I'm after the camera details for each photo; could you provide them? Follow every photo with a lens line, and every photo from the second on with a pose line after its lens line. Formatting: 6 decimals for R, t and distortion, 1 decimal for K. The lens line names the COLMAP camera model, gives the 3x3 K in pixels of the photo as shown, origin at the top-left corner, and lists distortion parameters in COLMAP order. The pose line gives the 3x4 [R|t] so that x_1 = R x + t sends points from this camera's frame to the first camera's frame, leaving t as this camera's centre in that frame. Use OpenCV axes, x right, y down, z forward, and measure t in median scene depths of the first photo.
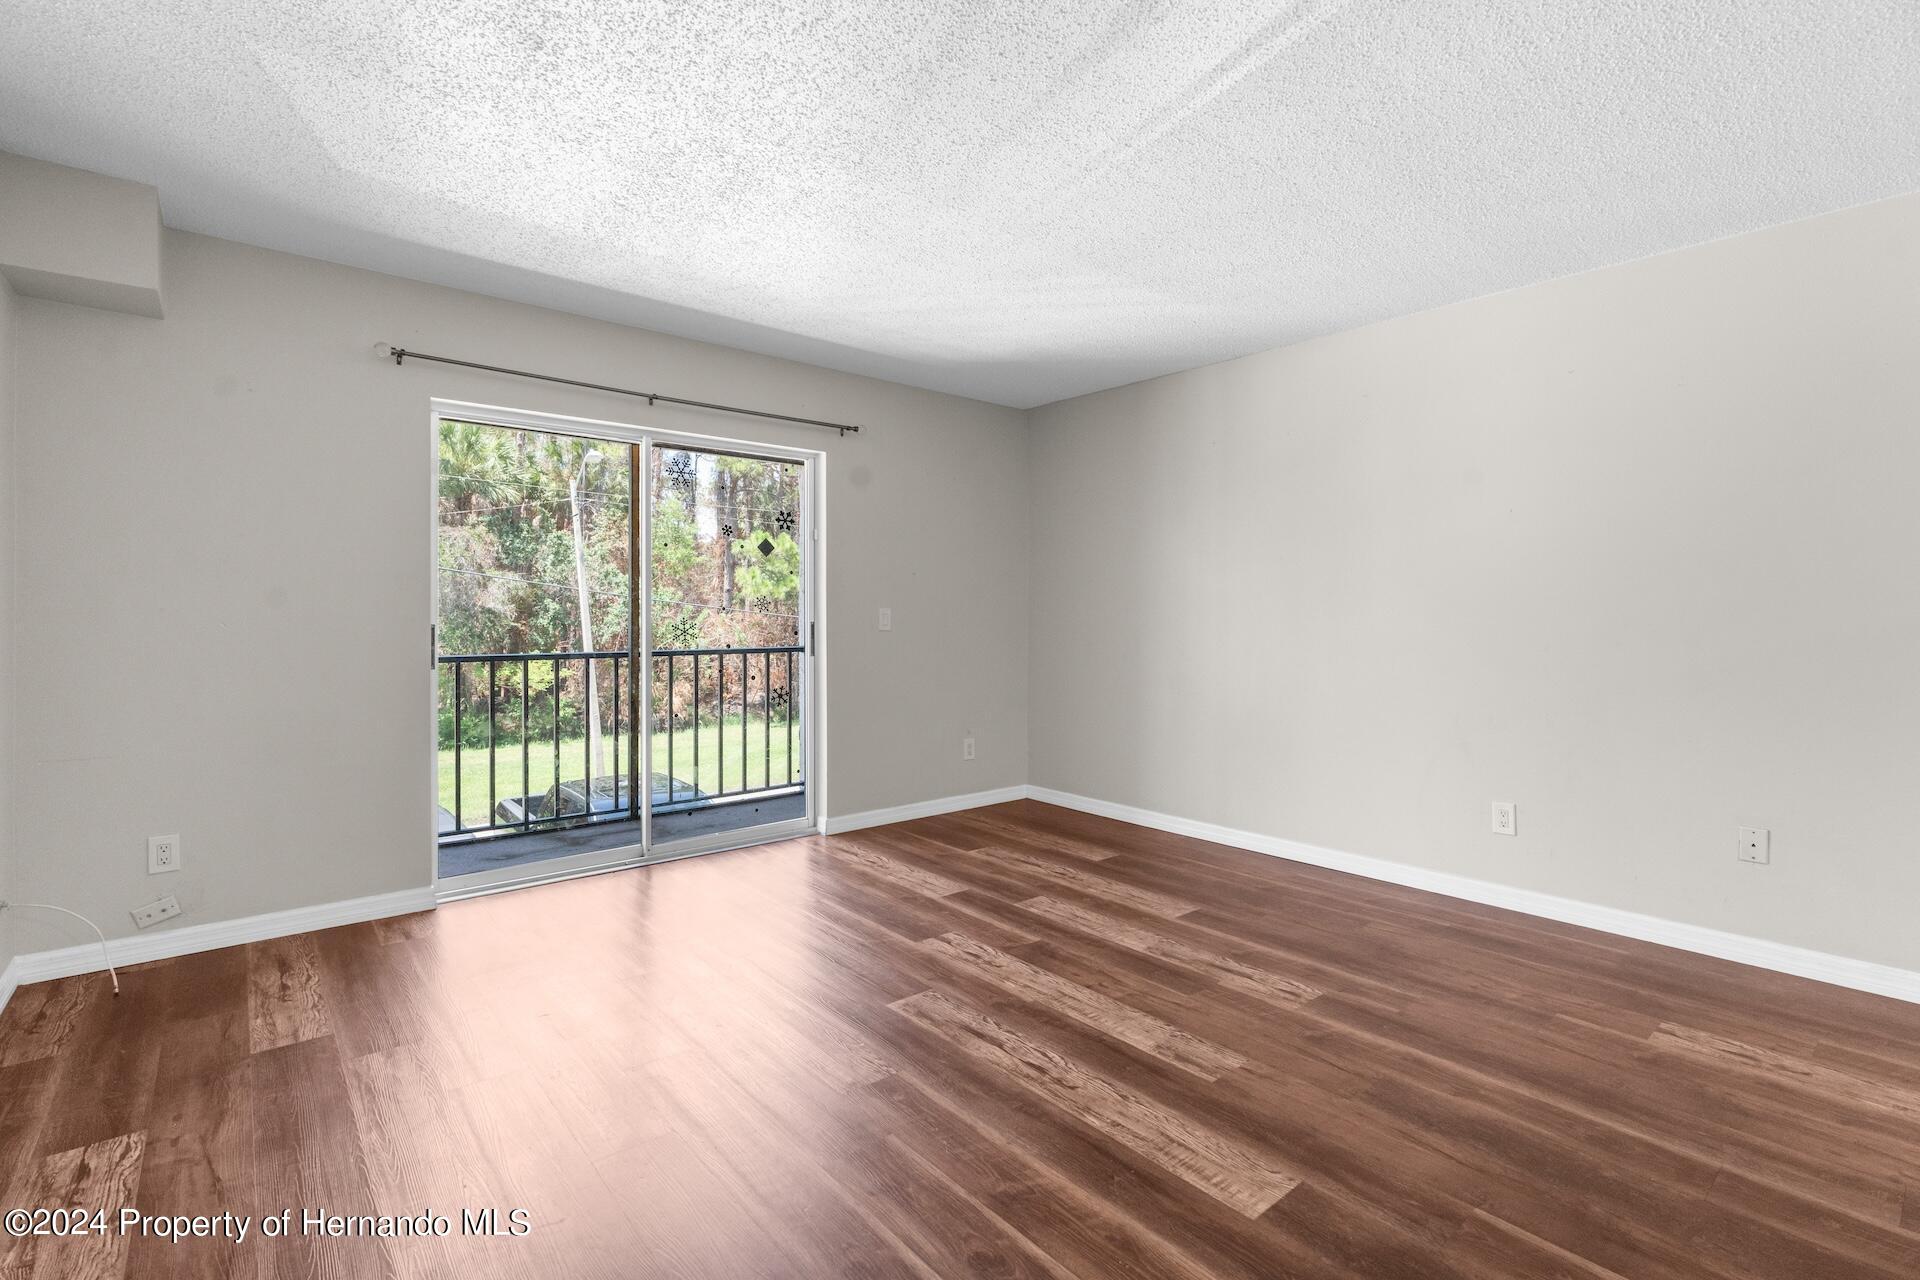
lens RADIAL K [[870.8, 0, 967.1], [0, 870.8, 626.9], [0, 0, 1]] dist [-0.002472, 0.000028]
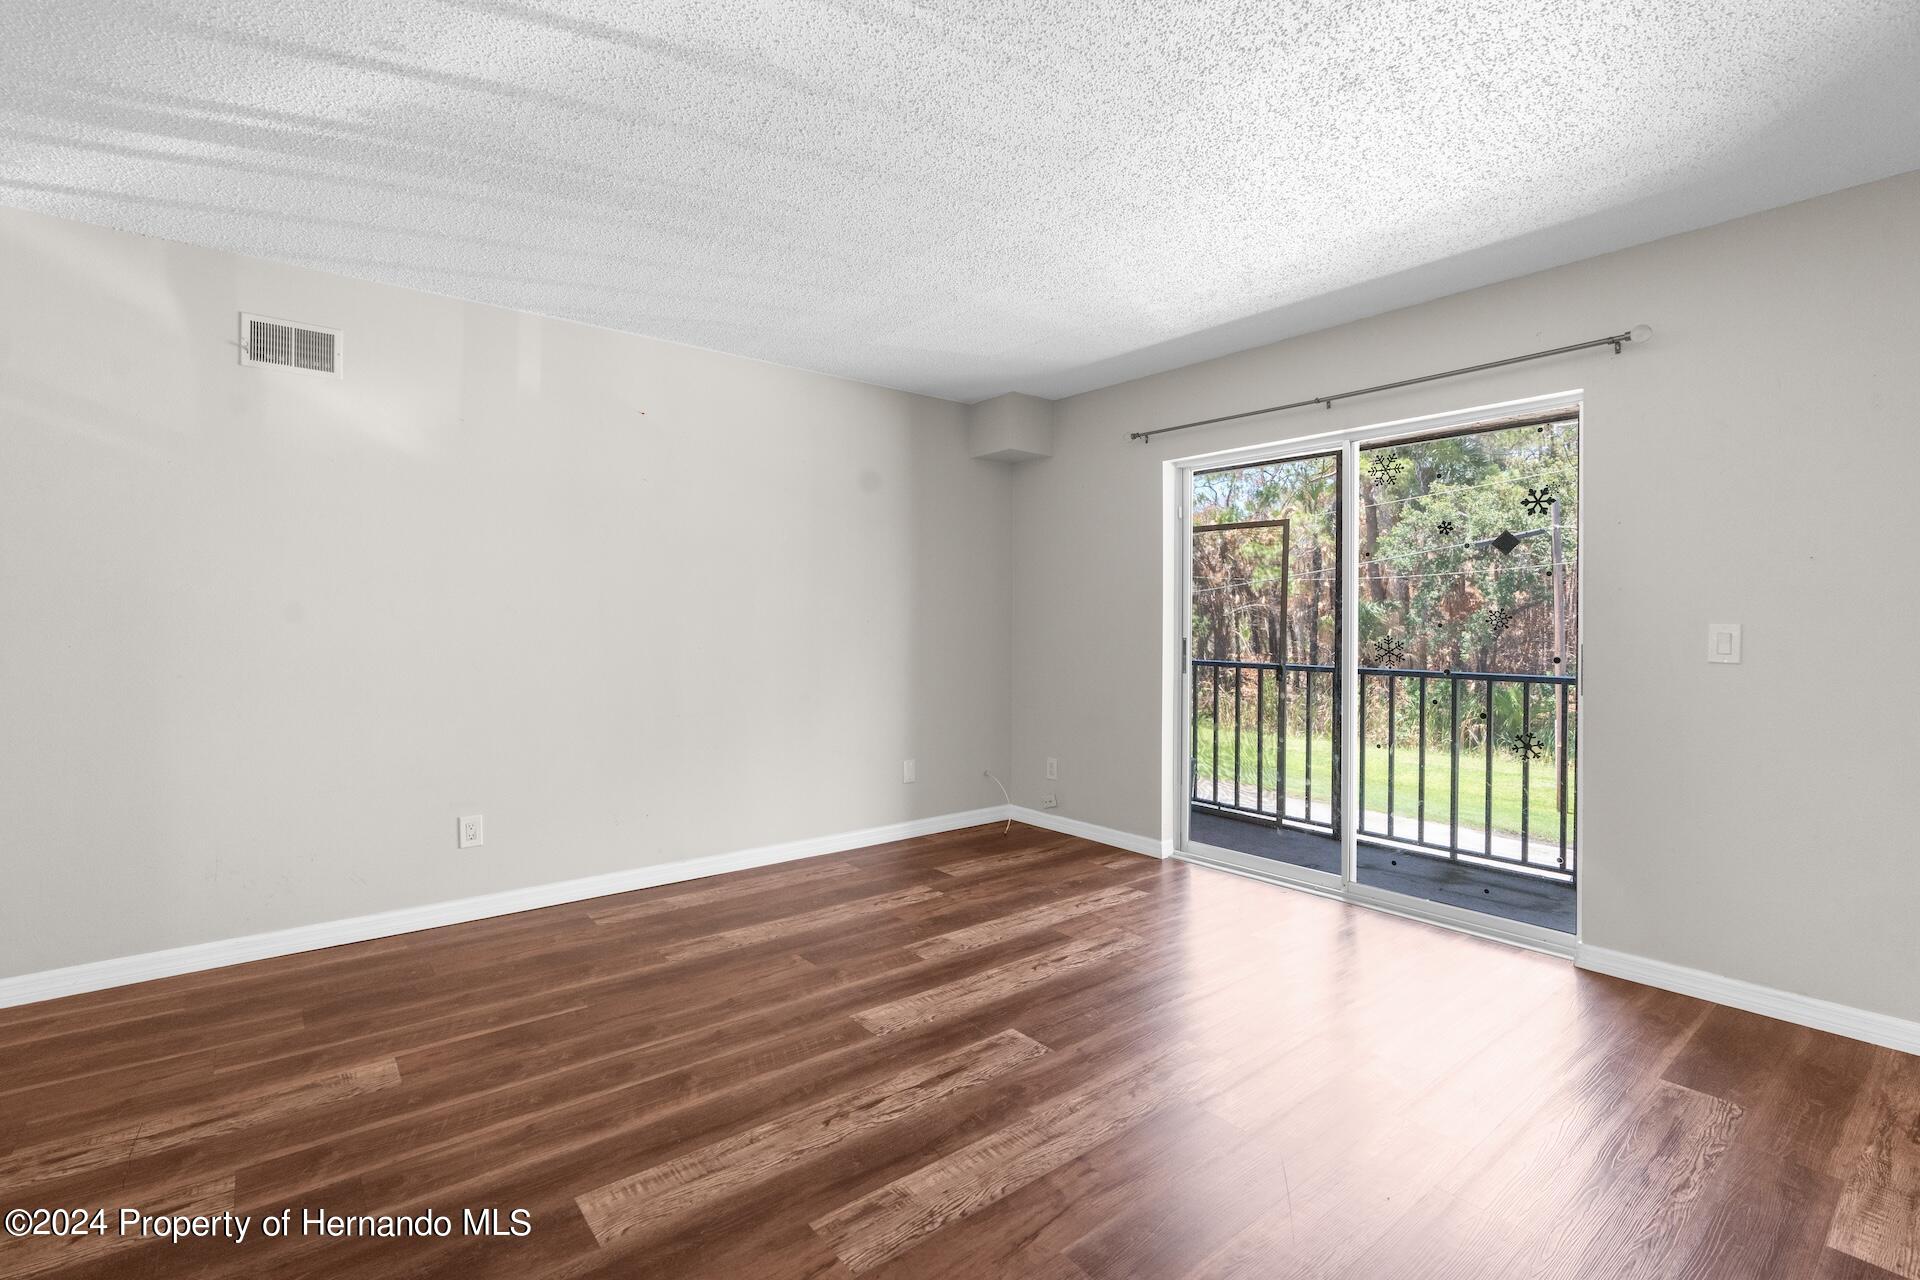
lens RADIAL K [[870.8, 0, 967.1], [0, 870.8, 626.9], [0, 0, 1]] dist [-0.002472, 0.000028]
pose [[-0.019249, 0.001926, -0.999813, 0.947996], [-0.015769, 0.999873, 0.002230, -0.025009], [0.999690, 0.015809, -0.019217, 1.015393]]
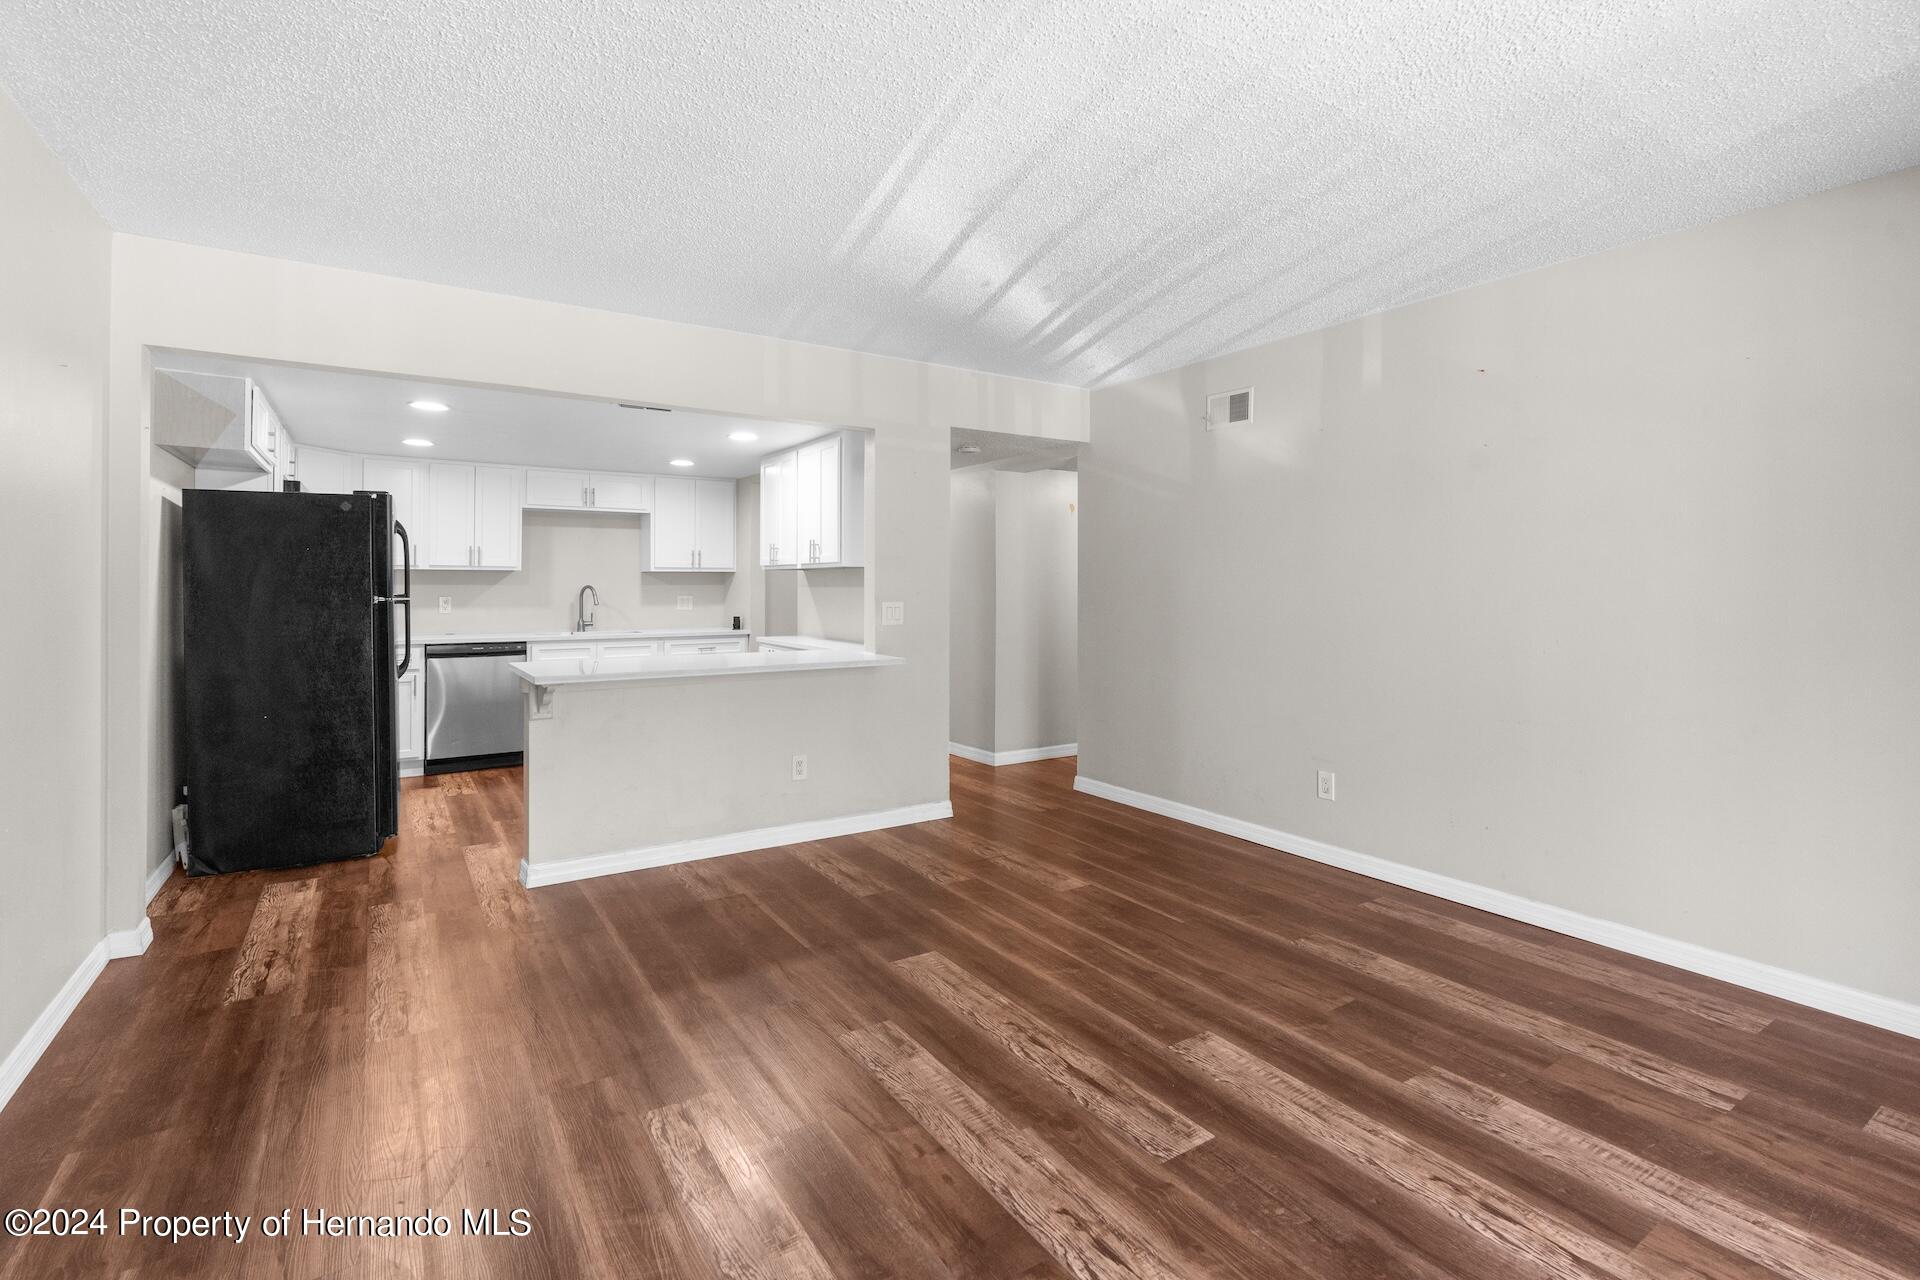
lens RADIAL K [[891.1, 0, 948.0], [0, 891.1, 584.3], [0, 0, 1]] dist [-0.002387, 0.000124]
pose [[-0.991494, -0.006821, 0.129971, 0.045707], [-0.005231, 0.999907, 0.012572, -0.069423], [-0.130044, 0.011785, -0.991438, 1.913945]]
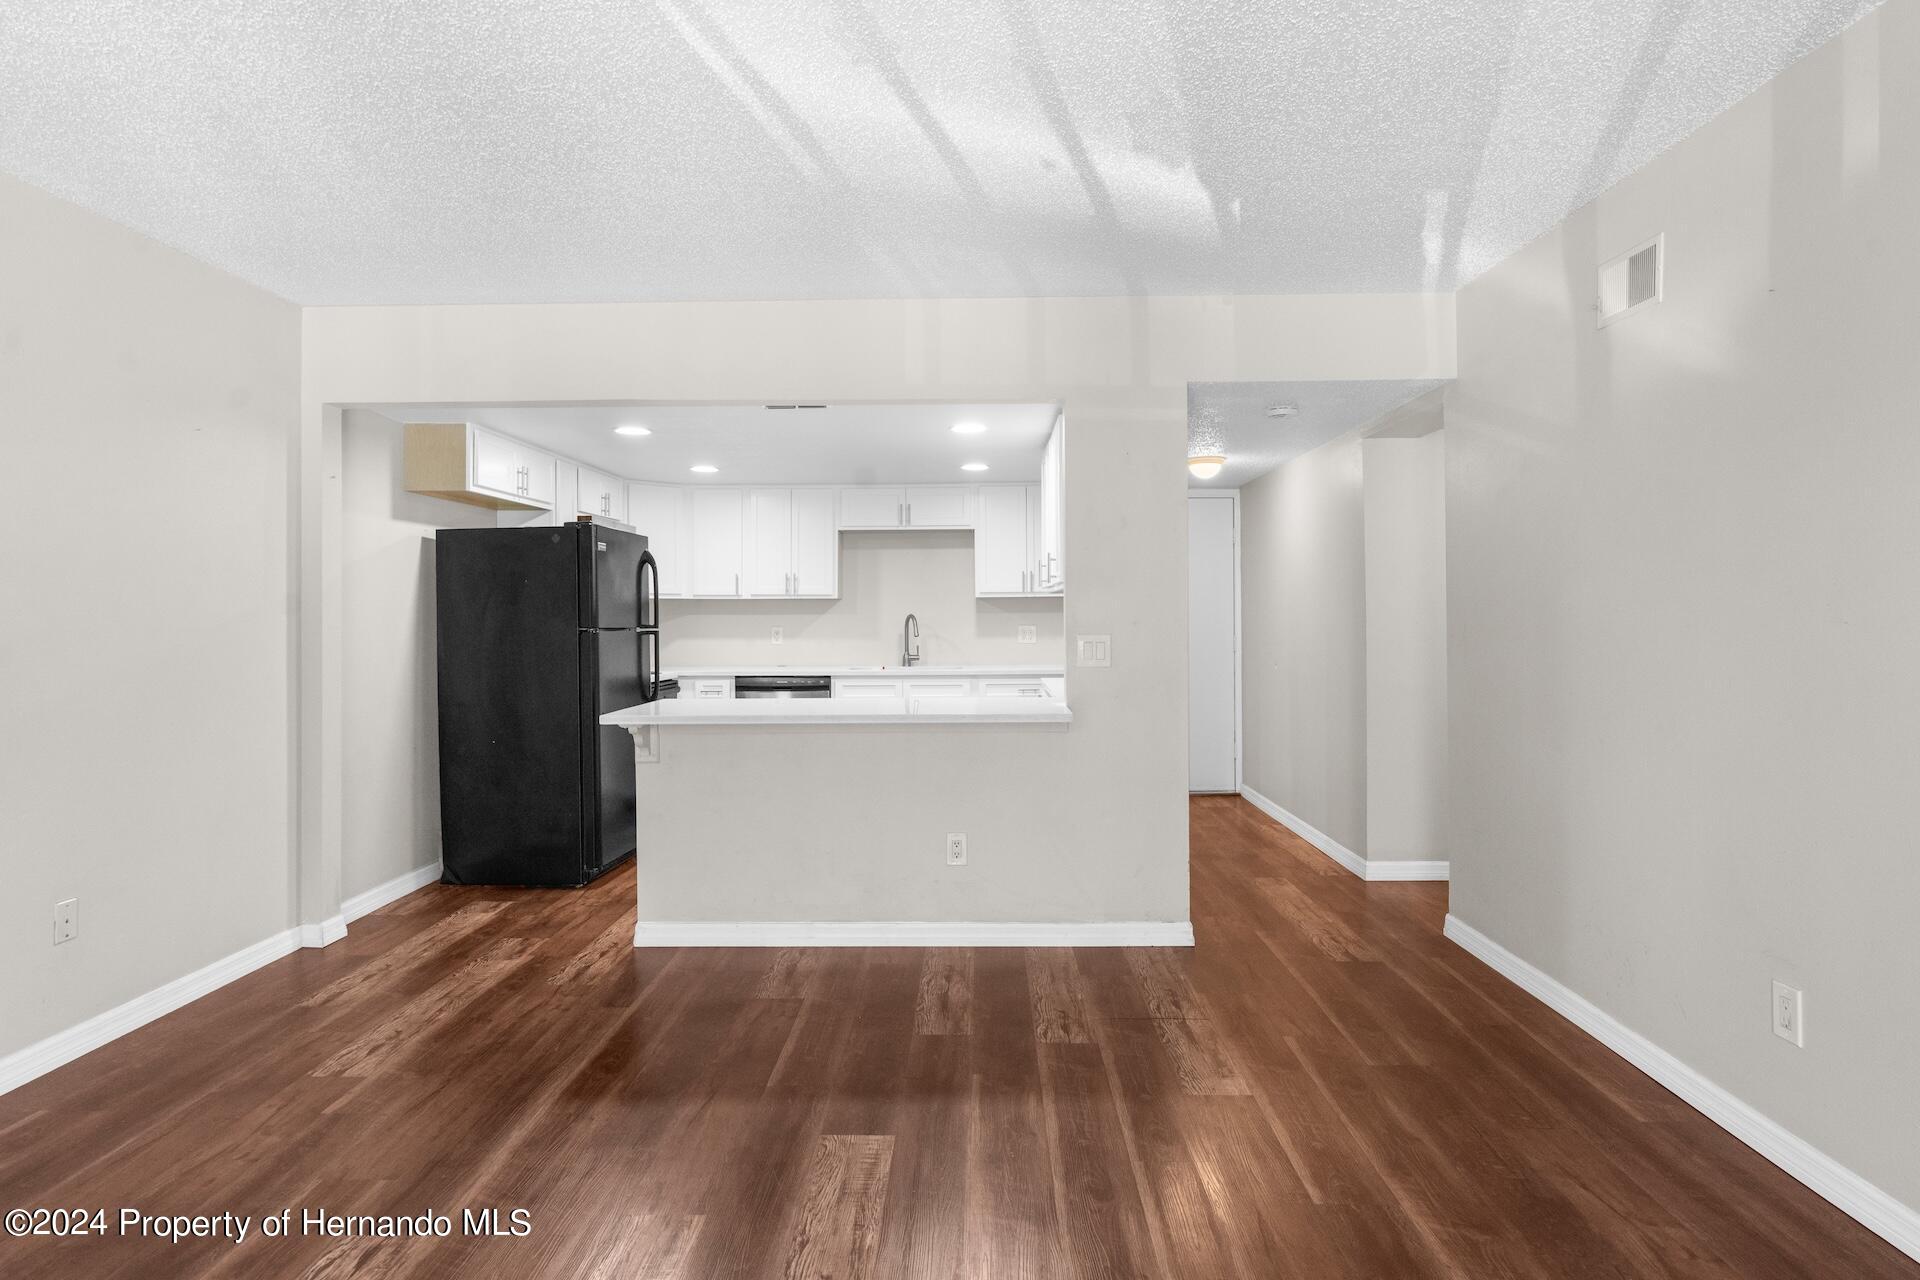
lens RADIAL K [[1061.1, 0, 951.6], [0, 1061.1, 605.7], [0, 0, 1]] dist [-0.000800, 0.001486]
pose [[-0.744398, 0.004977, 0.667718, -0.515985], [0.011026, 0.999927, 0.004839, -0.062114], [-0.667645, 0.010965, -0.744399, 1.411851]]
